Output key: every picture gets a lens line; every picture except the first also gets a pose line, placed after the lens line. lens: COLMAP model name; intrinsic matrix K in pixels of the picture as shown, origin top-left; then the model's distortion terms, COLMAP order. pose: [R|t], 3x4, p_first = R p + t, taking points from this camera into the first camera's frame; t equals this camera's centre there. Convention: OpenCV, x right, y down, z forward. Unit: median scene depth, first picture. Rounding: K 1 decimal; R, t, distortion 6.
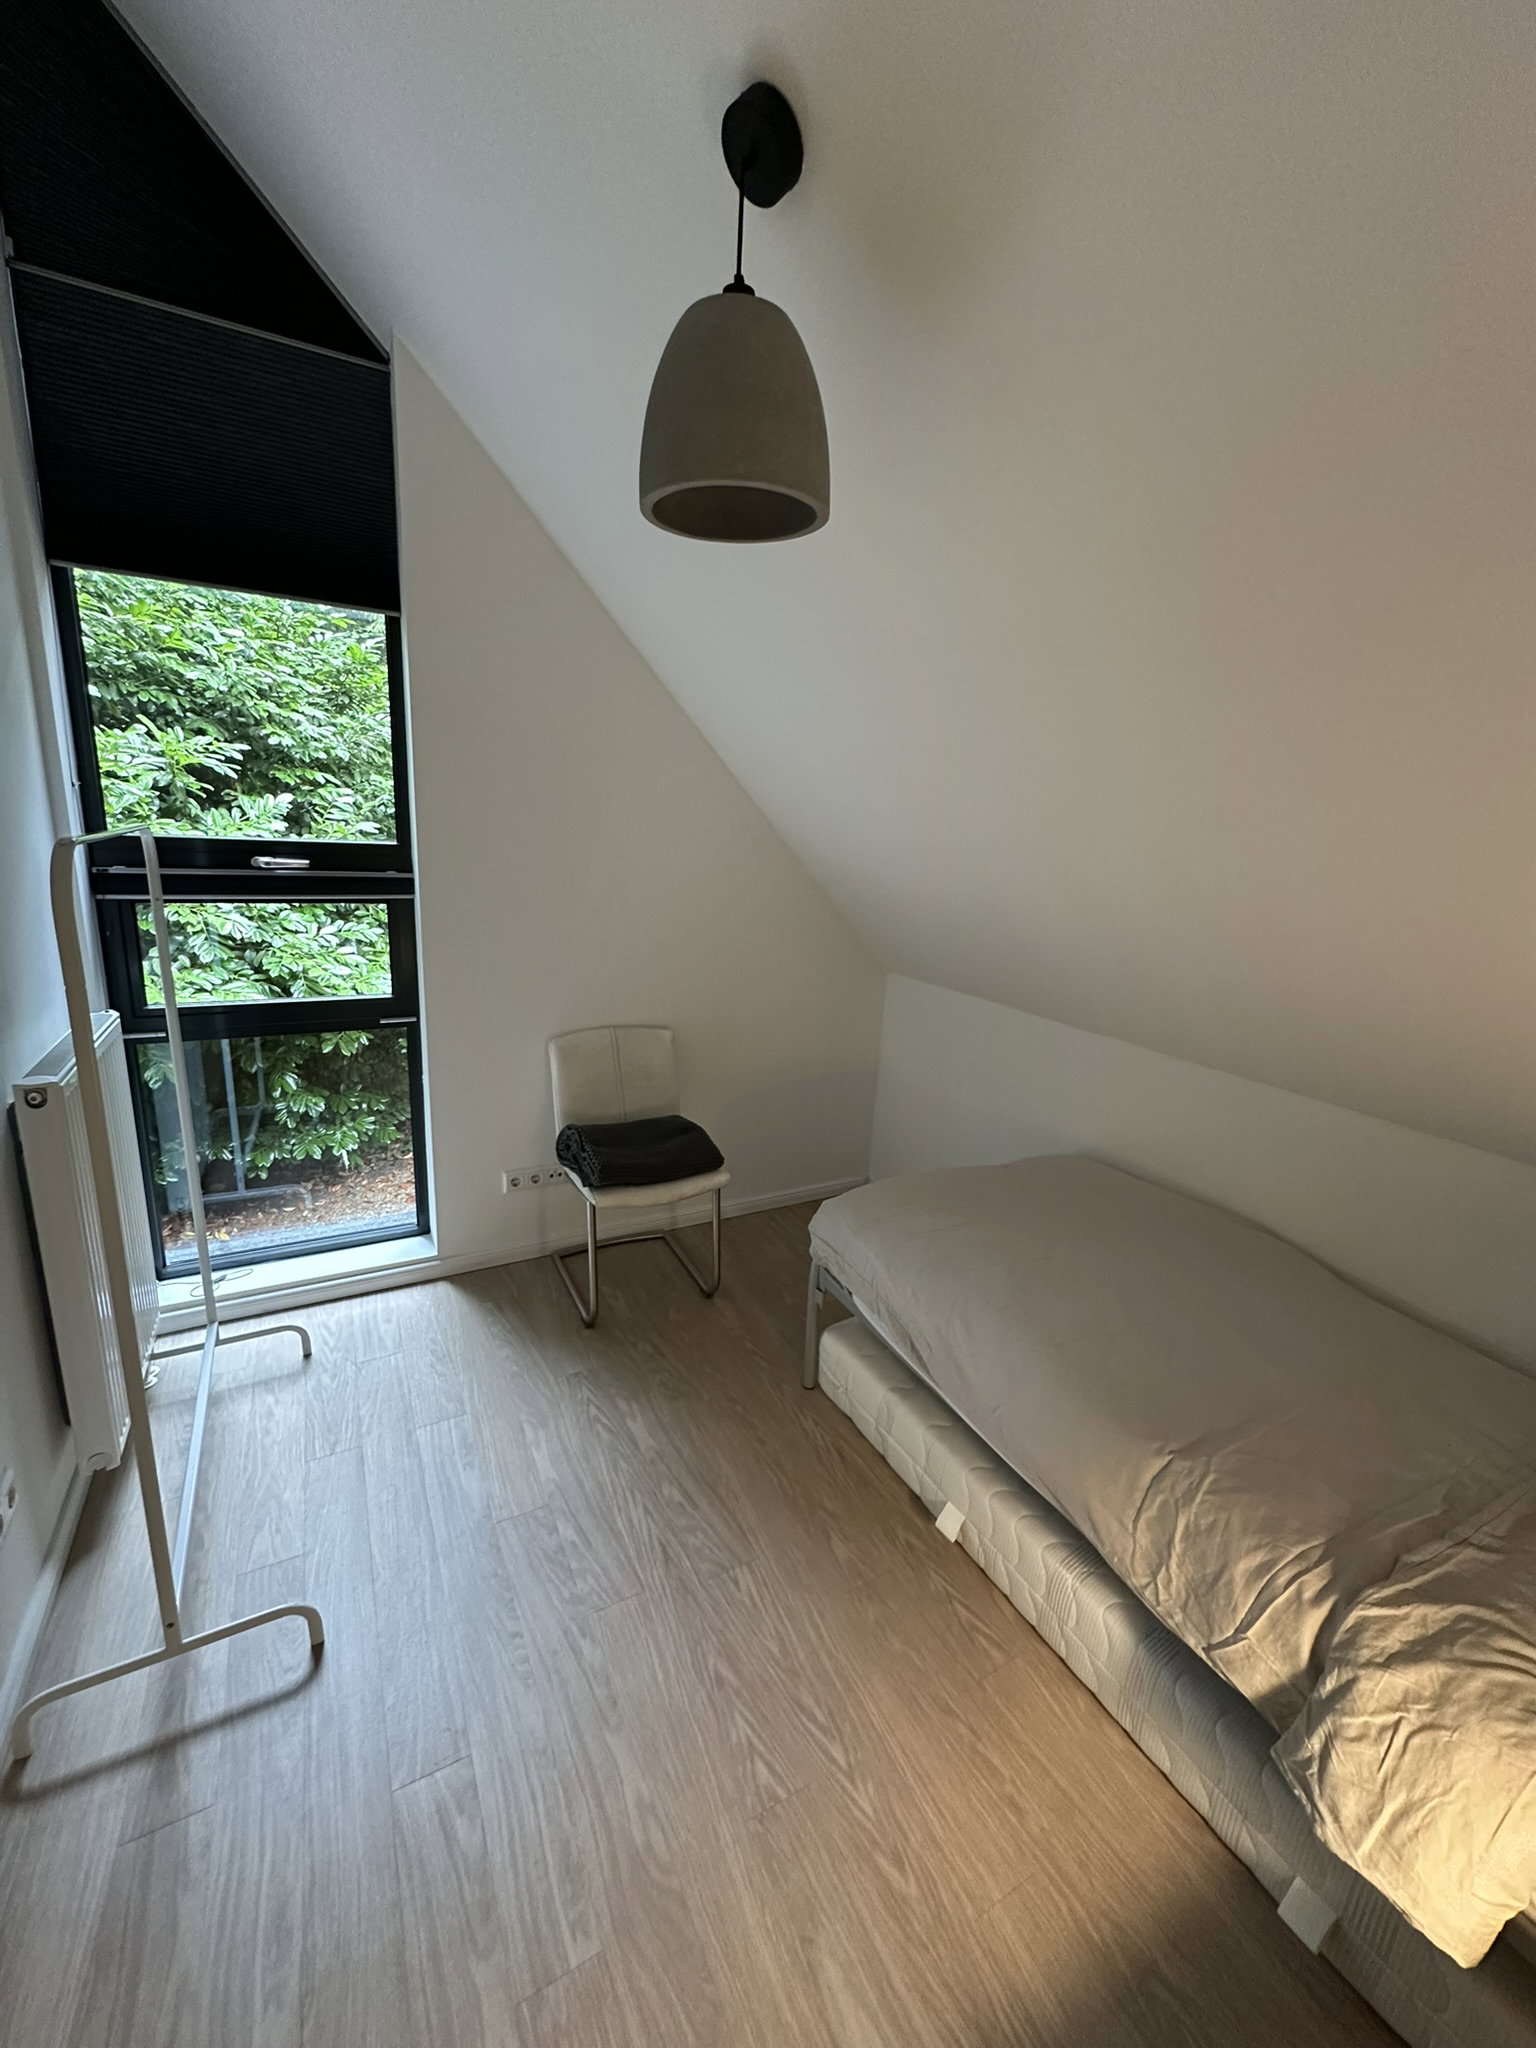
lens RADIAL K [[826.1, 0, 771.3], [0, 826.1, 1018.4], [0, 0, 1]] dist [-0.002355, -0.000094]
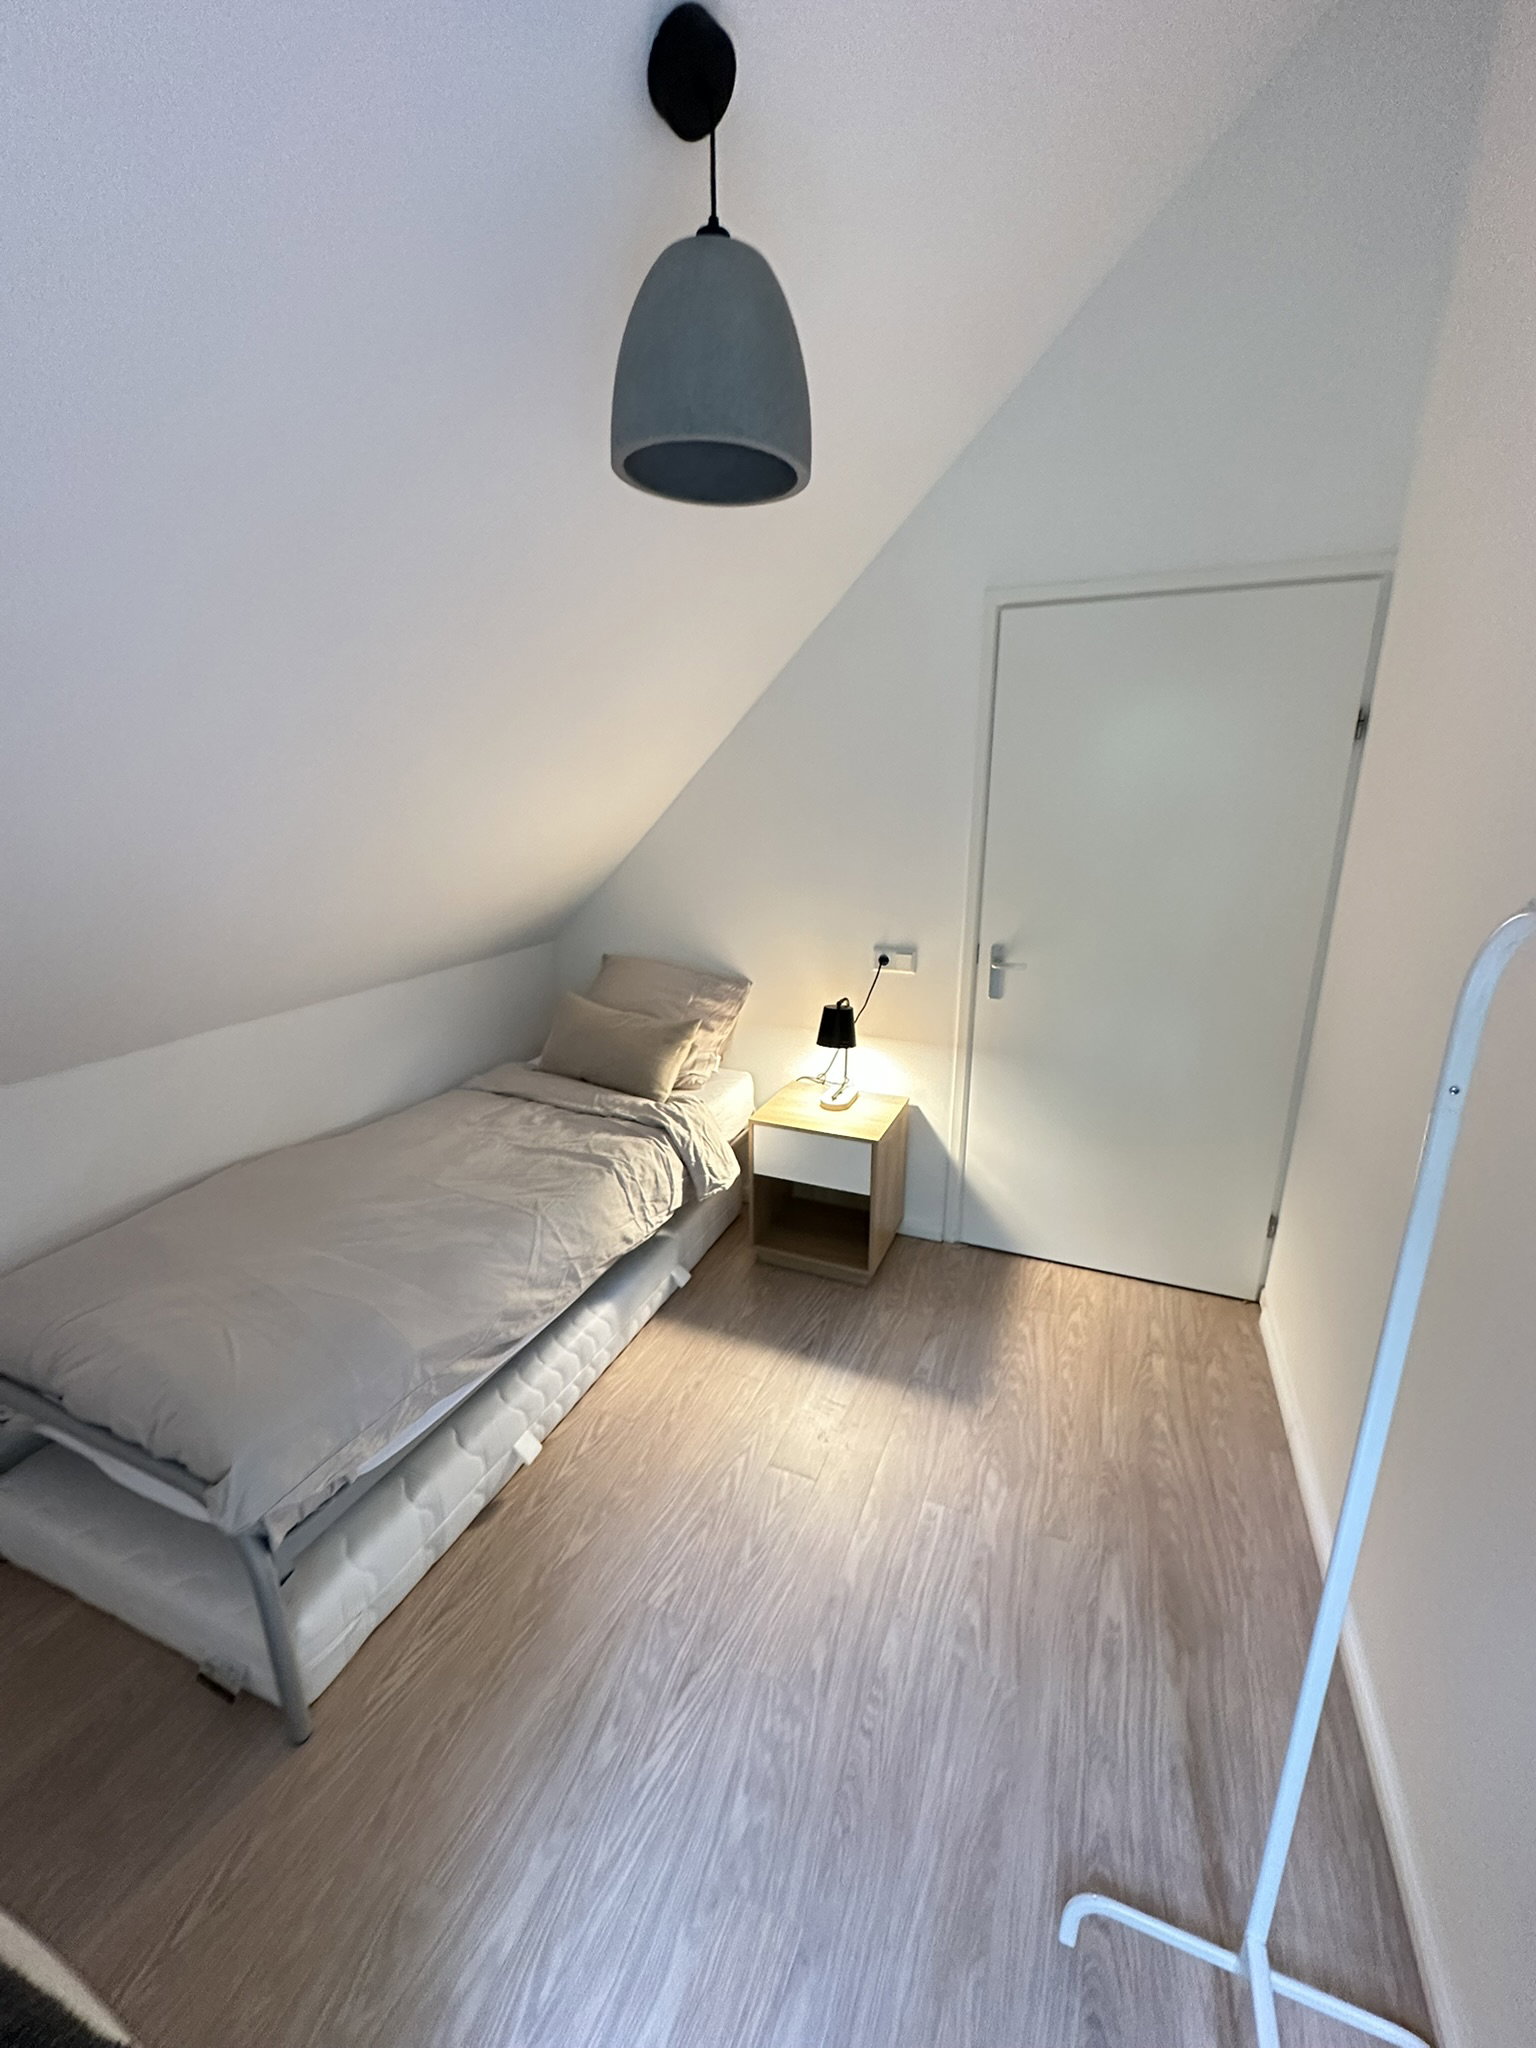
lens RADIAL K [[826.1, 0, 766.7], [0, 826.1, 1026.6], [0, 0, 1]] dist [-0.002355, -0.000094]
pose [[-0.628227, -0.262288, 0.732486, -0.625918], [0.144820, 0.885588, 0.441318, -0.302726], [-0.764433, 0.383327, -0.518366, 1.128897]]
